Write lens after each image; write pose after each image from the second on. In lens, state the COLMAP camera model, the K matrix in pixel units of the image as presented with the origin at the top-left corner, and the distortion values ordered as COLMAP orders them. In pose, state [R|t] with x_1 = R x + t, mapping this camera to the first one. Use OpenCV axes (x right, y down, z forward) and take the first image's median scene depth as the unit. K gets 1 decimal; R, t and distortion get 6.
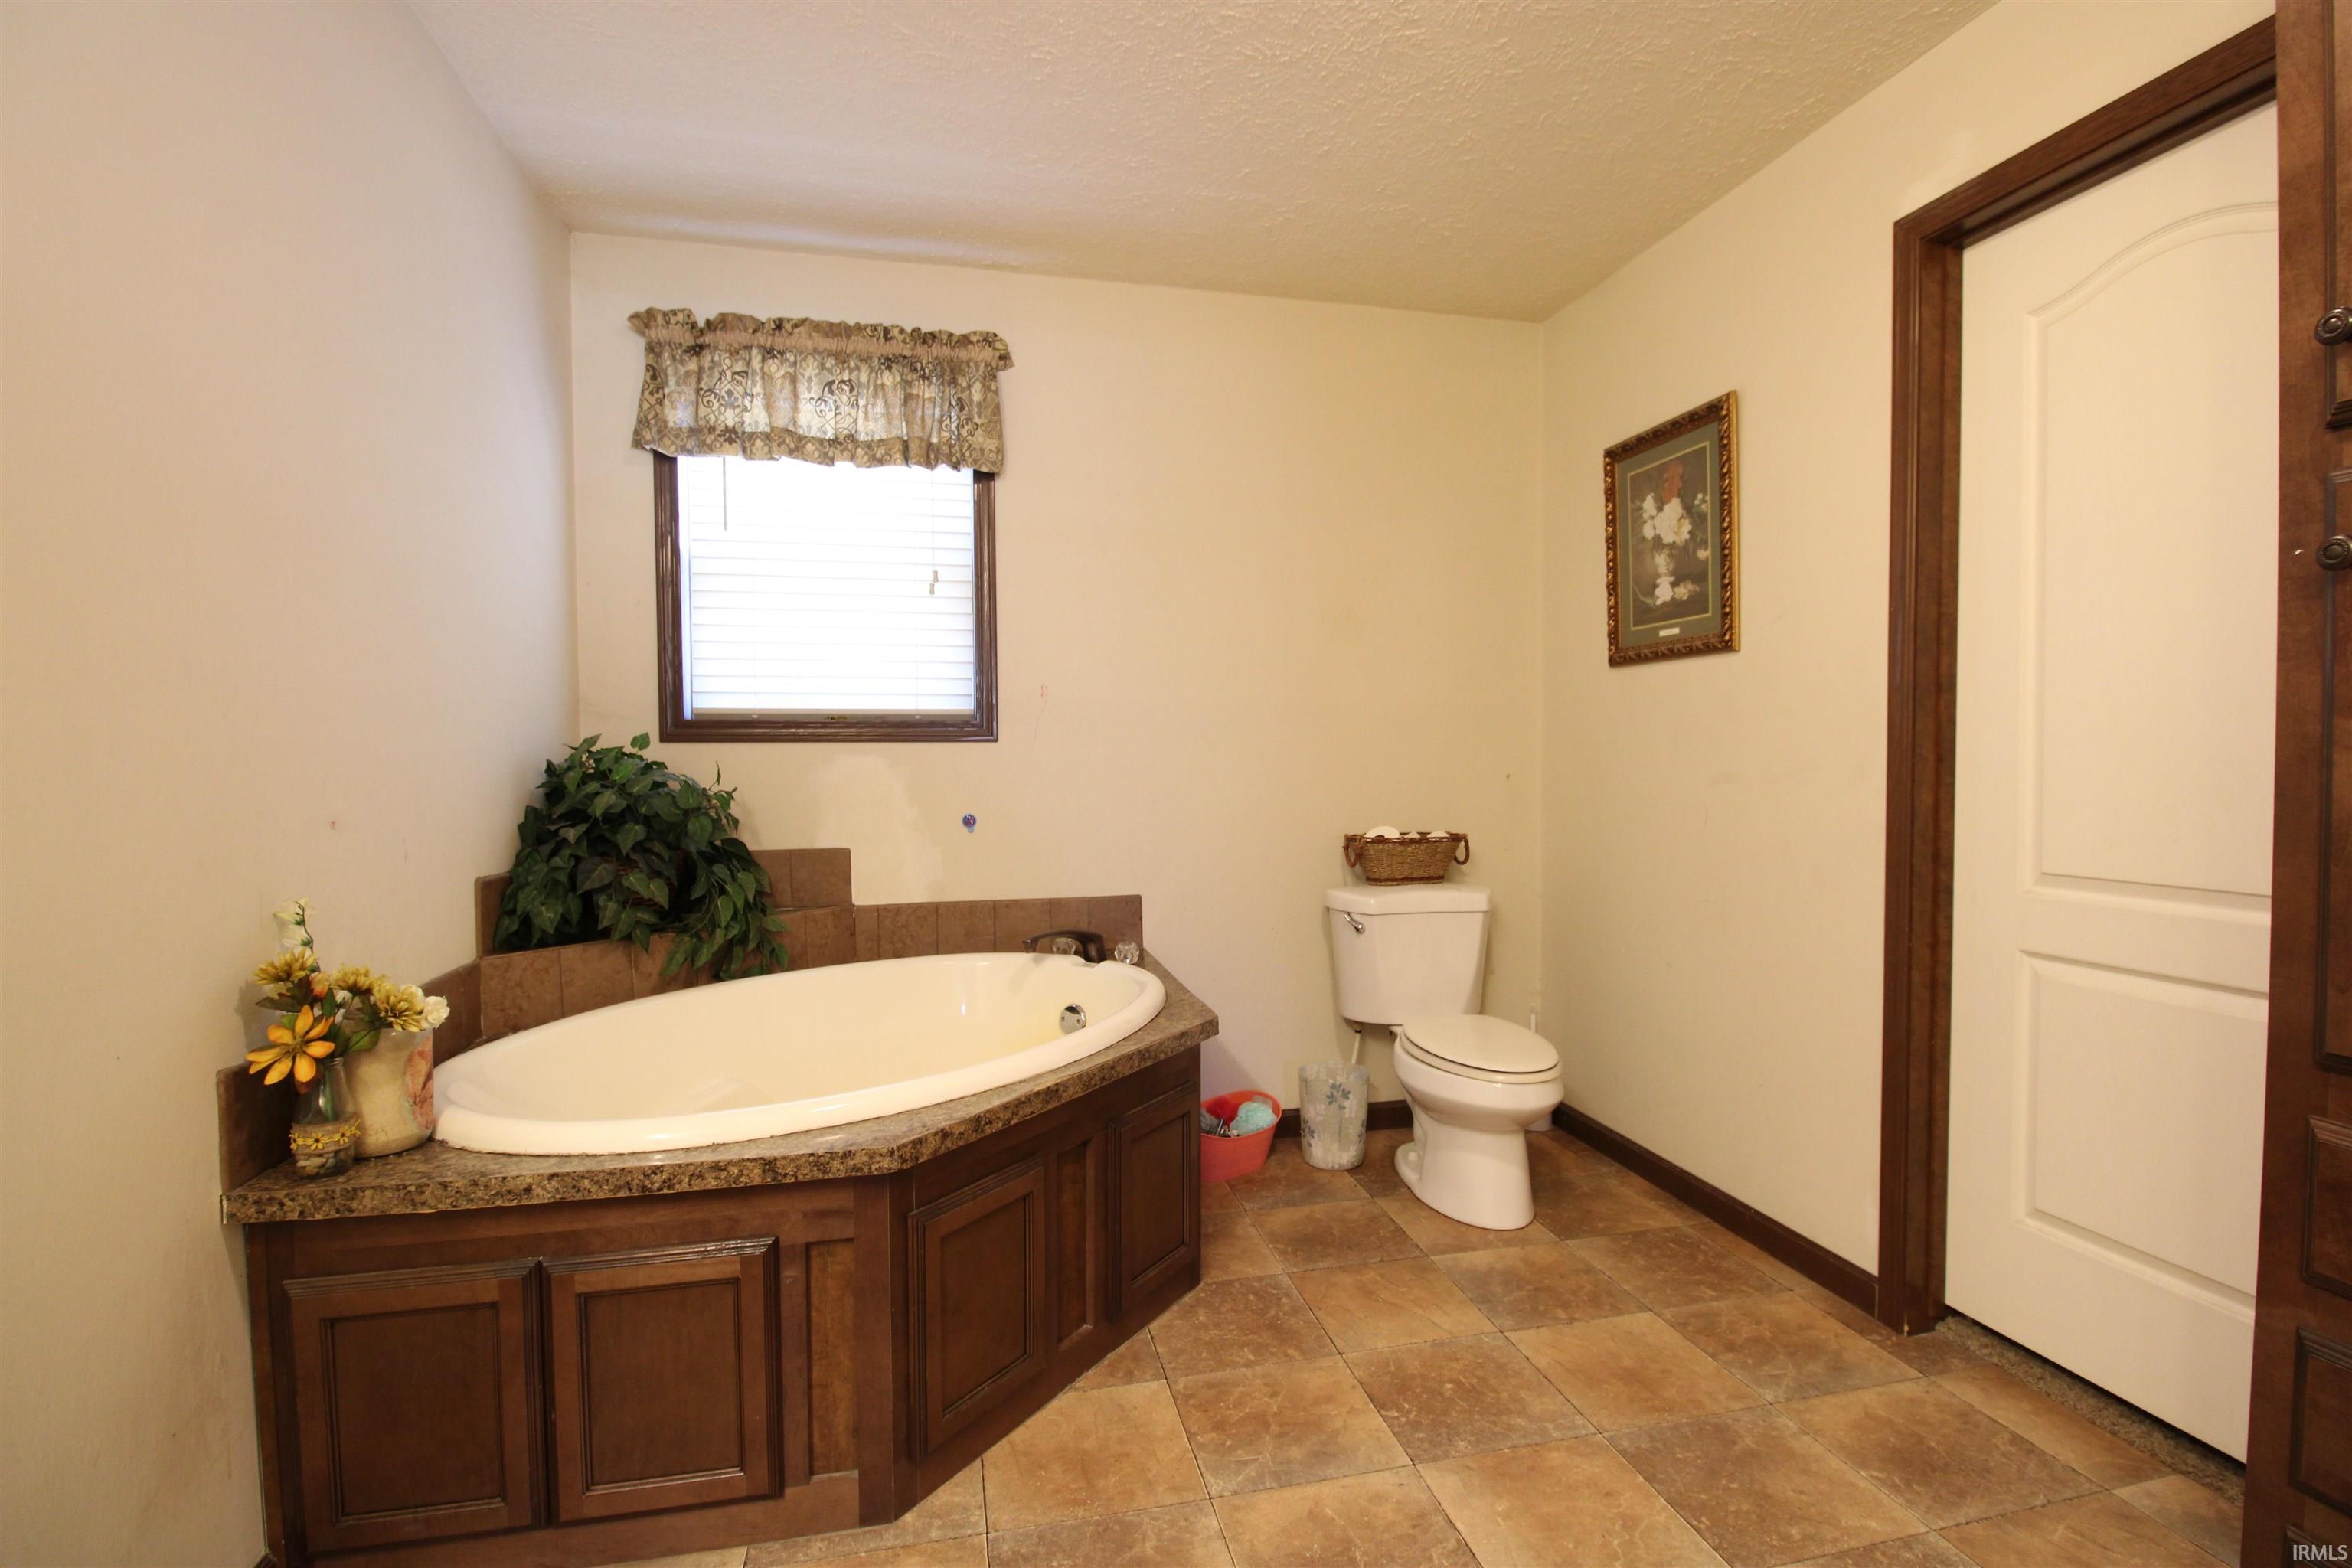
lens RADIAL K [[1116.2, 0, 1183.2], [0, 1116.2, 776.2], [0, 0, 1]] dist [-0.017575, -0.000146]
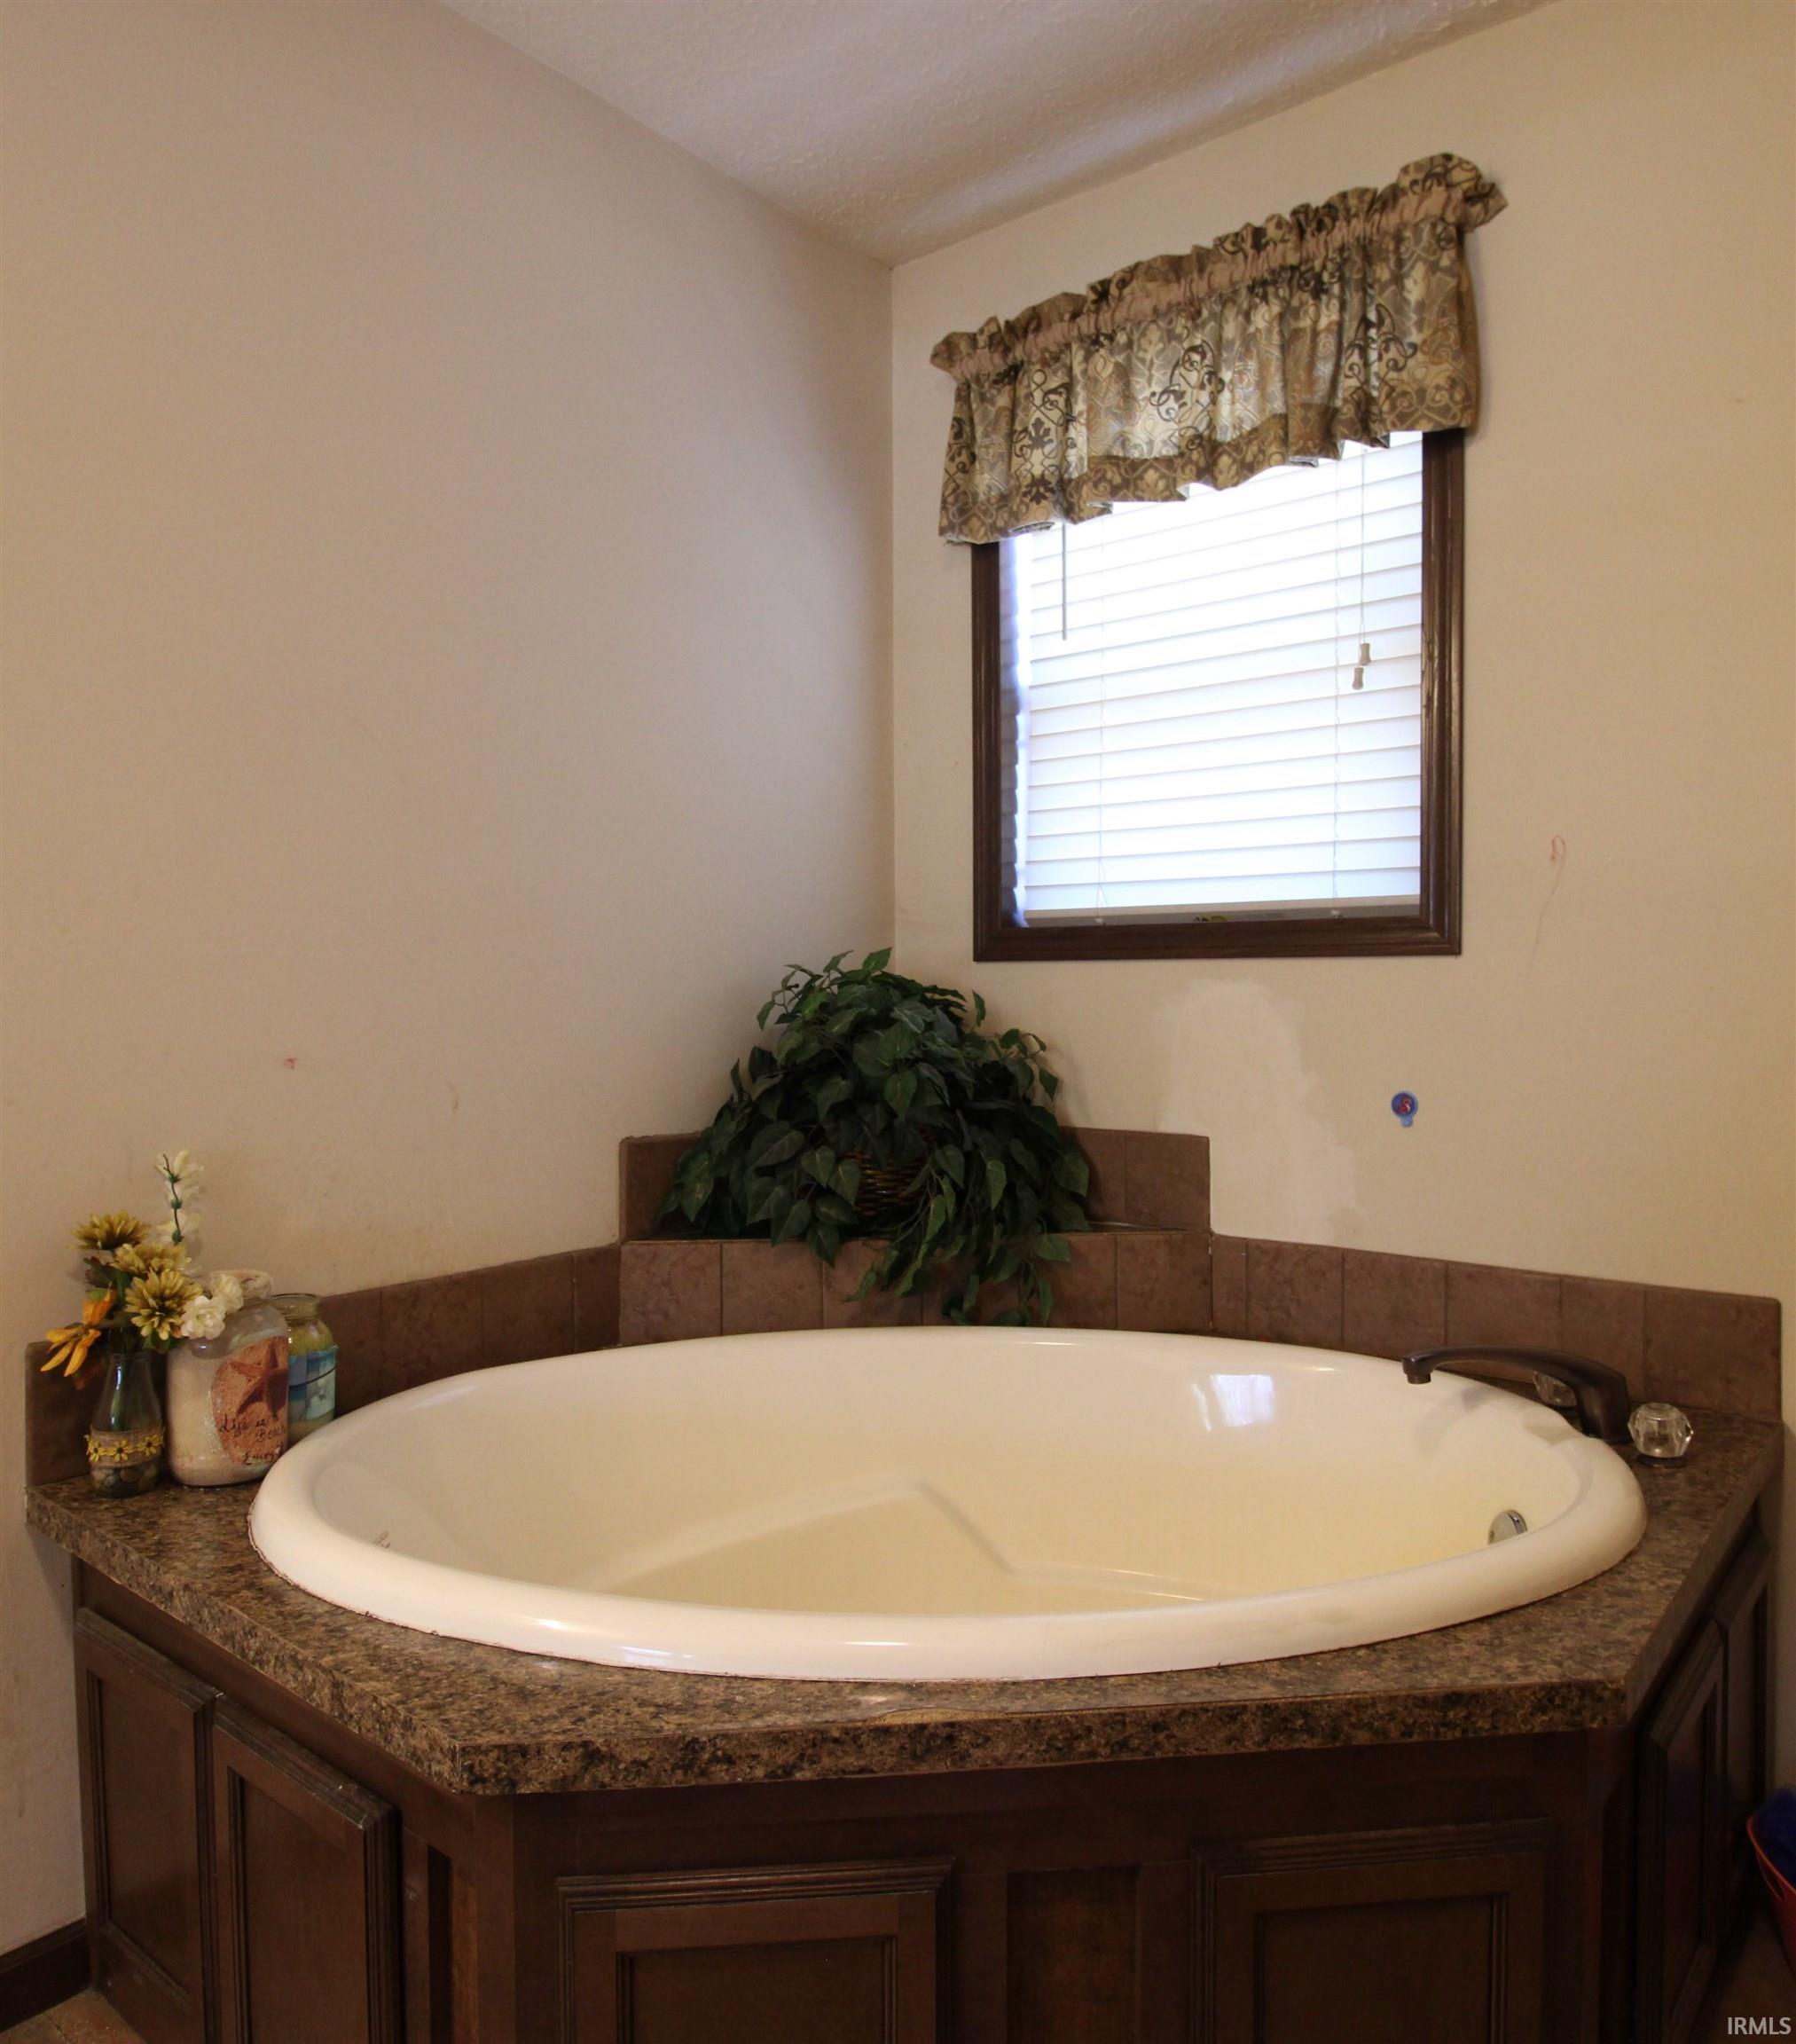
lens RADIAL K [[1423.7, 0, 898.0], [0, 1423.7, 1021.2], [0, 0, 1]] dist [-0.006643, -0.004338]
pose [[0.615292, 0.023873, -0.787938, 0.202593], [-0.016920, 0.999711, 0.017077, -0.007654], [0.788118, 0.002825, 0.615518, 0.413477]]
